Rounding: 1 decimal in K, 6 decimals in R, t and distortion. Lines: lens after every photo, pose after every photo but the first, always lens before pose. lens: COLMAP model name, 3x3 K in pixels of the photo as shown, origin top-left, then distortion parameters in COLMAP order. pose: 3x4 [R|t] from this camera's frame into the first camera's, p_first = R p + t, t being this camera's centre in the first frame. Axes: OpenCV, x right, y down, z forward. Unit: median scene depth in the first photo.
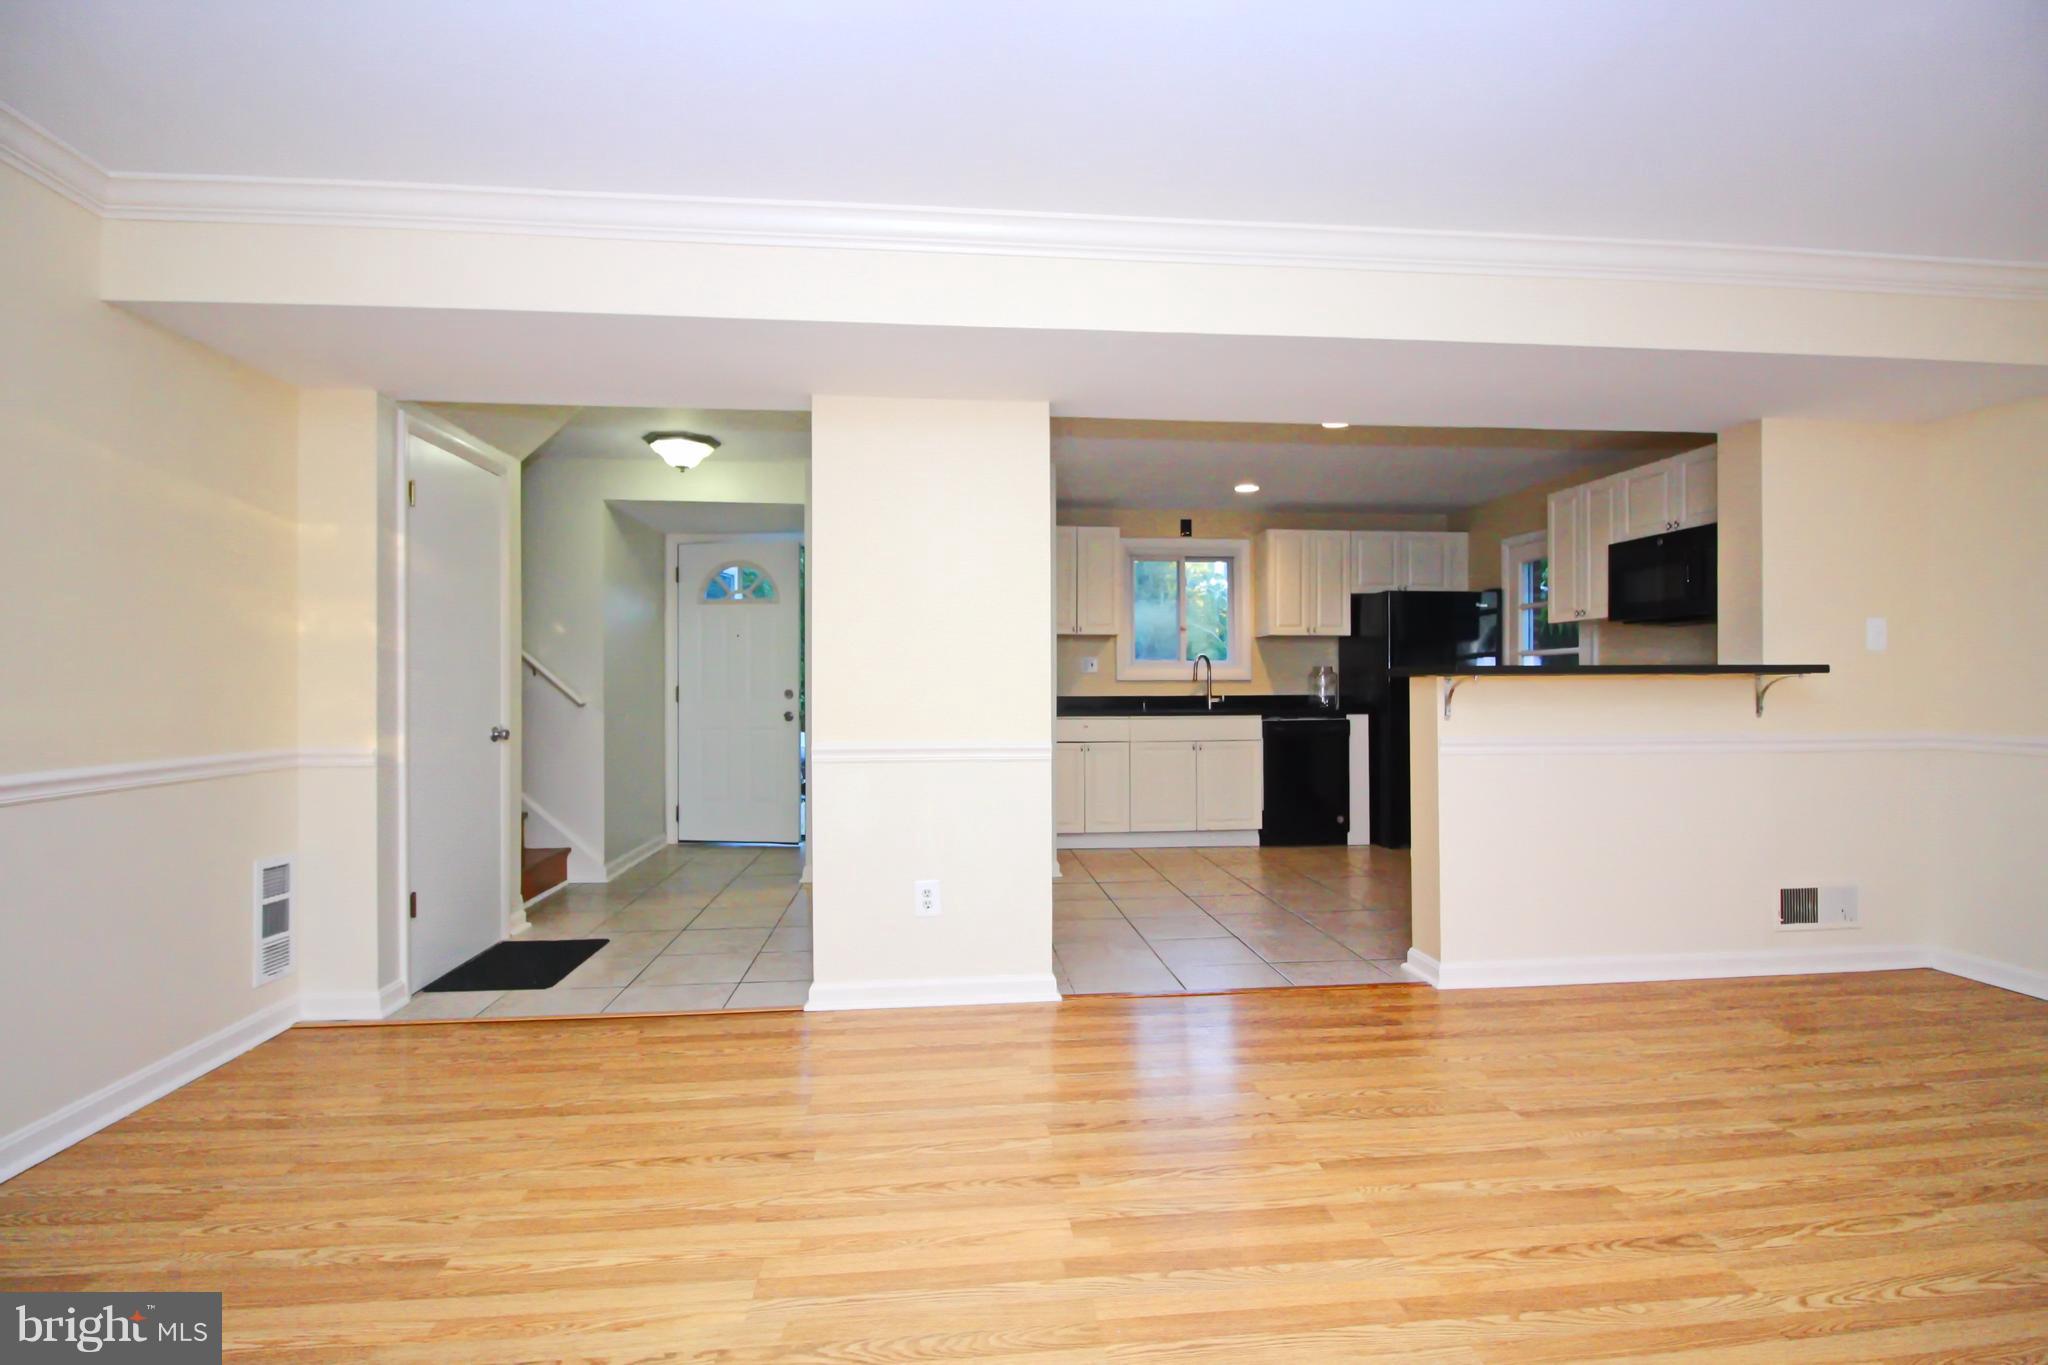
lens RADIAL K [[975.8, 0, 1034.0], [0, 975.8, 683.2], [0, 0, 1]] dist [0.000940, -0.014611]
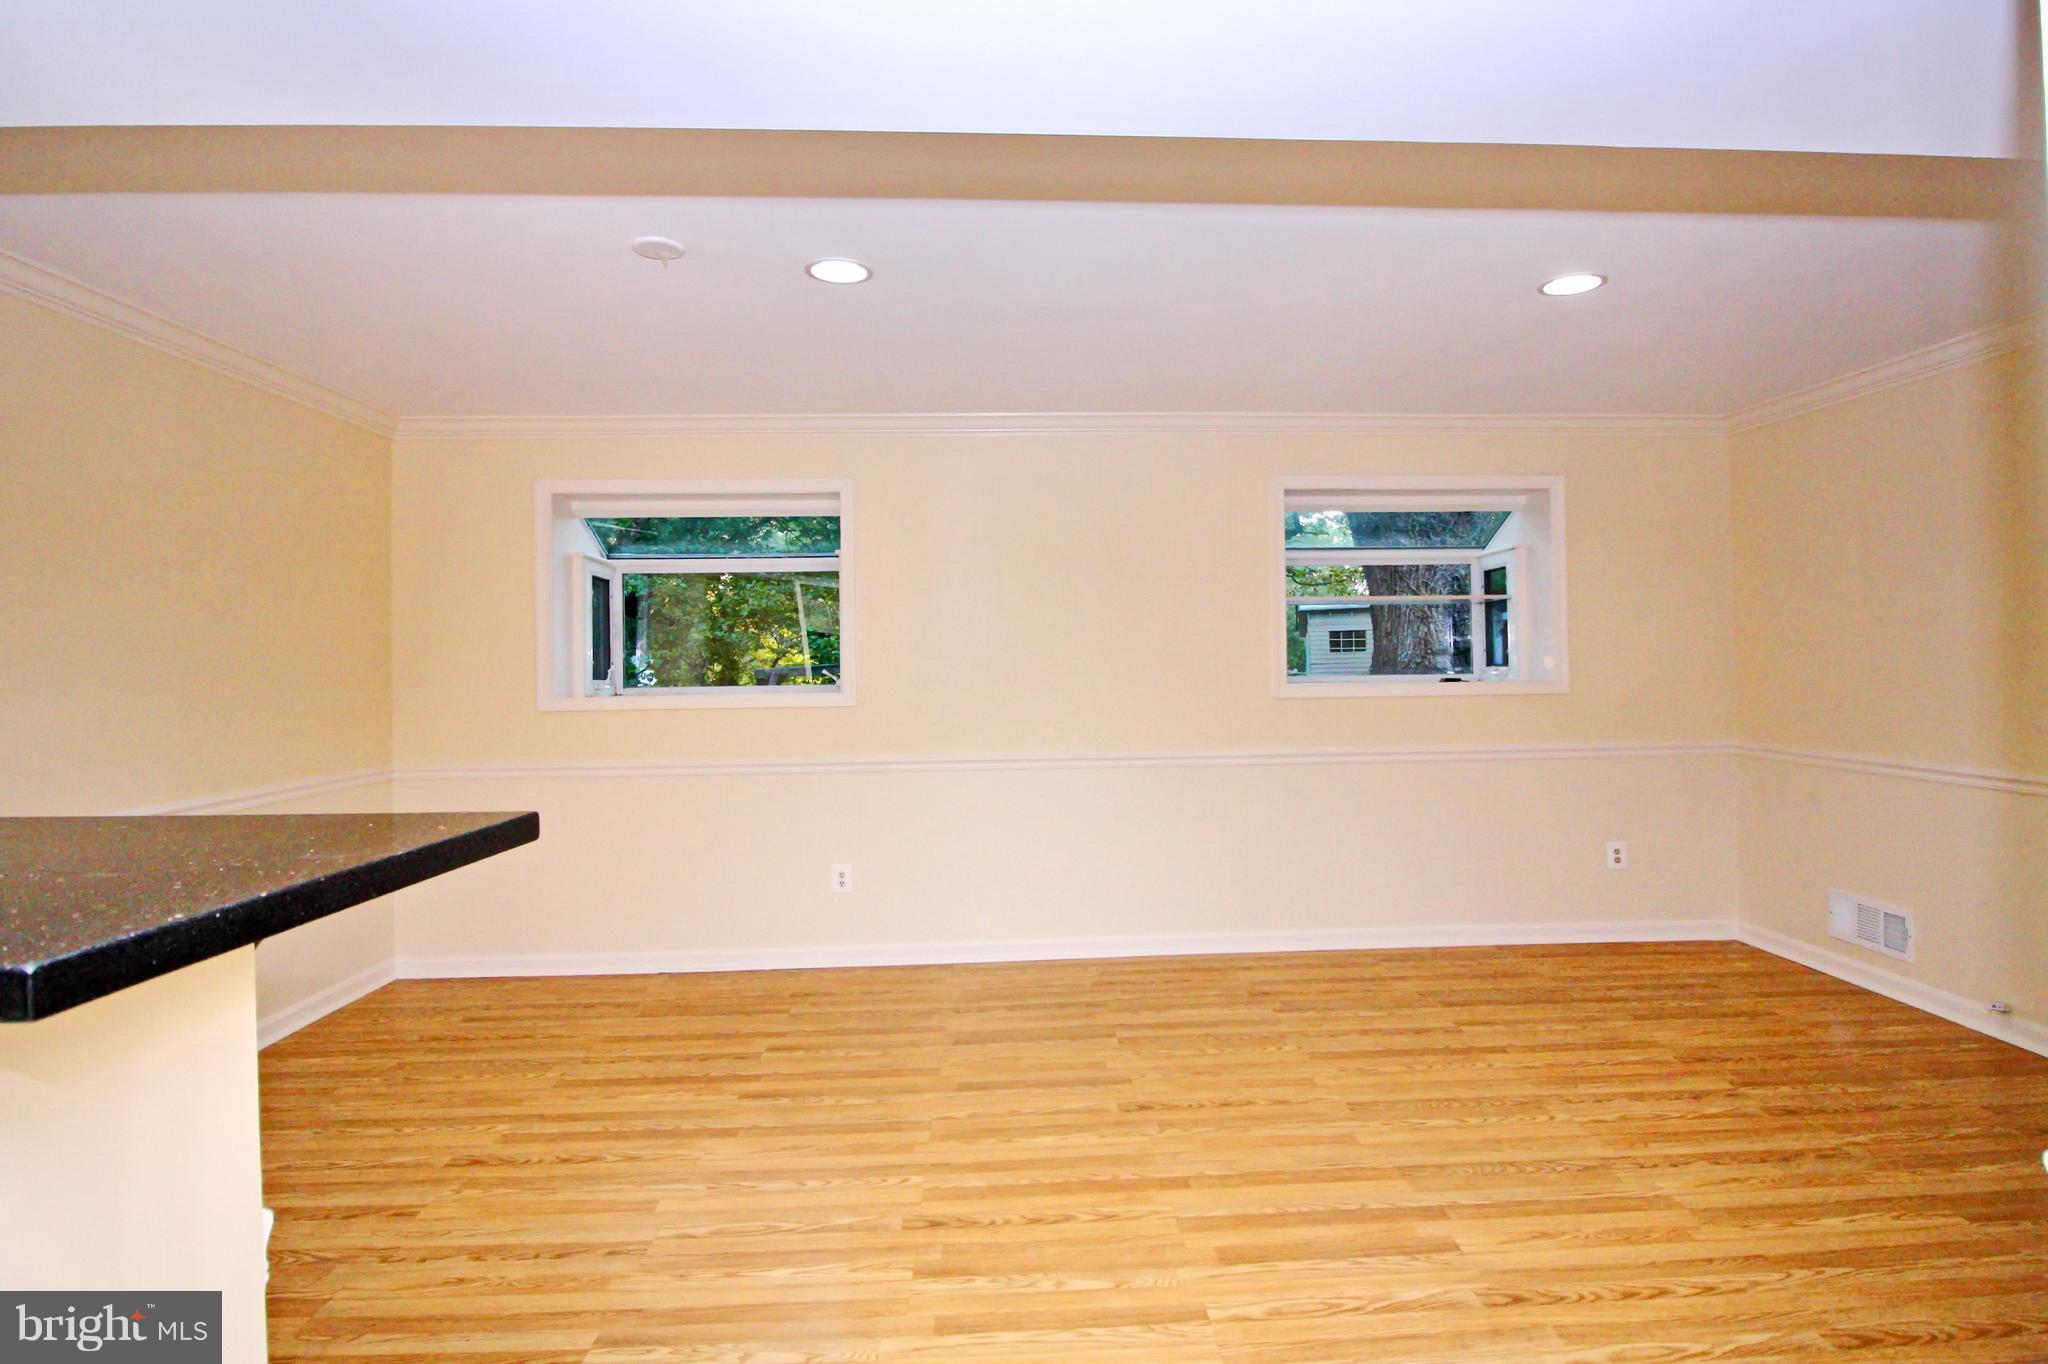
lens RADIAL K [[1031.6, 0, 1046.3], [0, 1031.6, 652.9], [0, 0, 1]] dist [-0.000183, -0.017585]
pose [[-0.998374, 0.017450, 0.054261, 0.248559], [0.016715, 0.999763, -0.013961, -0.058742], [-0.054492, -0.013032, -0.998429, 1.274394]]
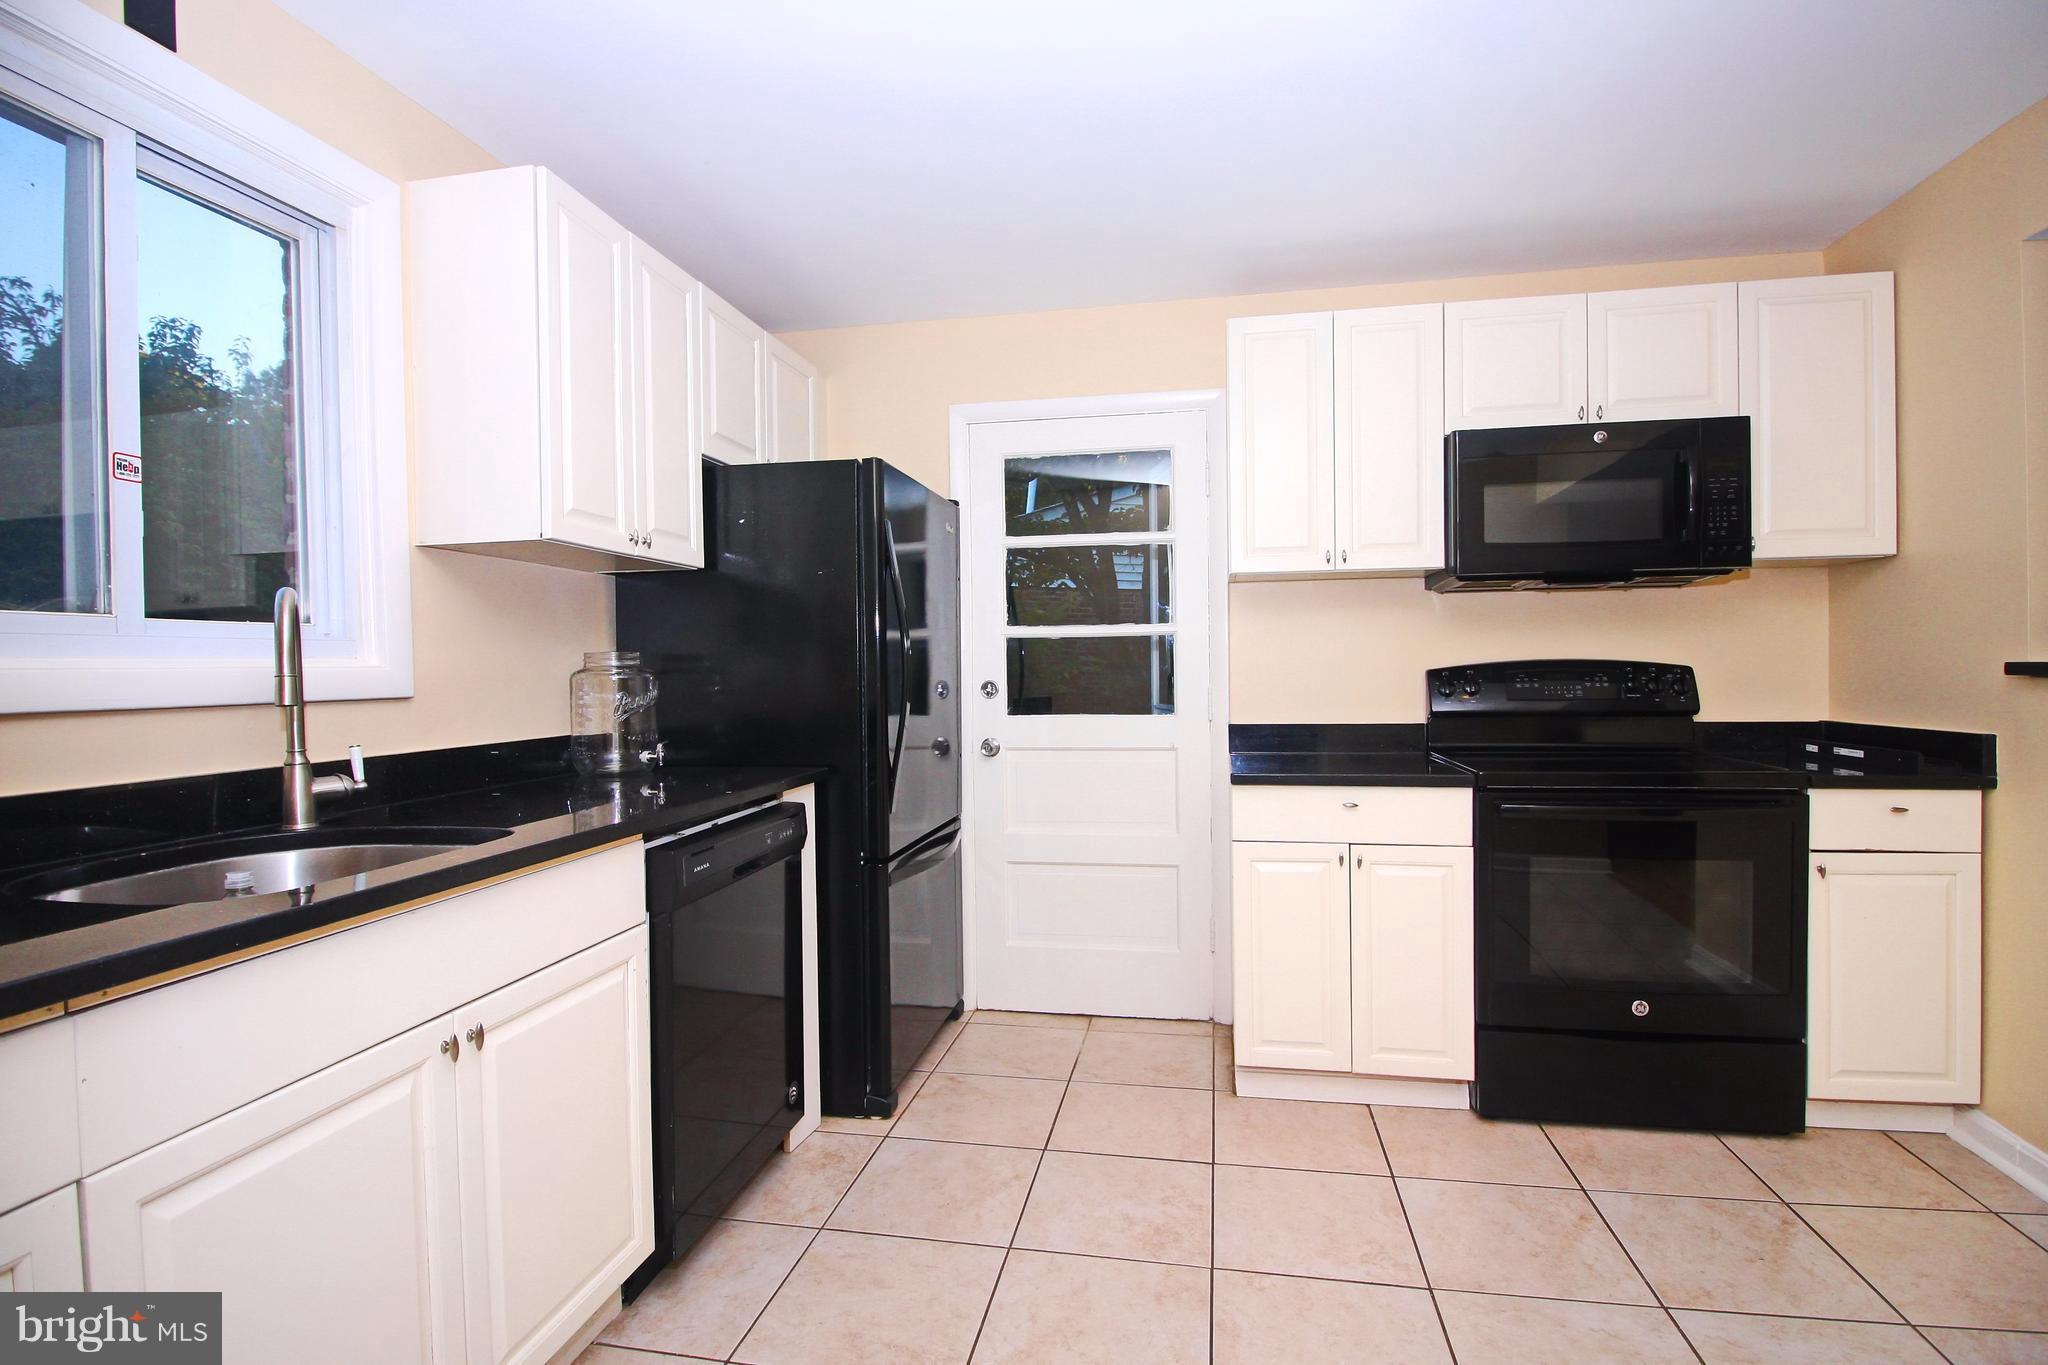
lens RADIAL K [[975.8, 0, 1034.0], [0, 975.8, 683.2], [0, 0, 1]] dist [0.000940, -0.014611]
pose [[0.290721, -0.016976, 0.956657, 0.019684], [0.007270, 0.999853, 0.015534, -0.021154], [-0.956780, 0.002439, 0.290802, 1.592288]]
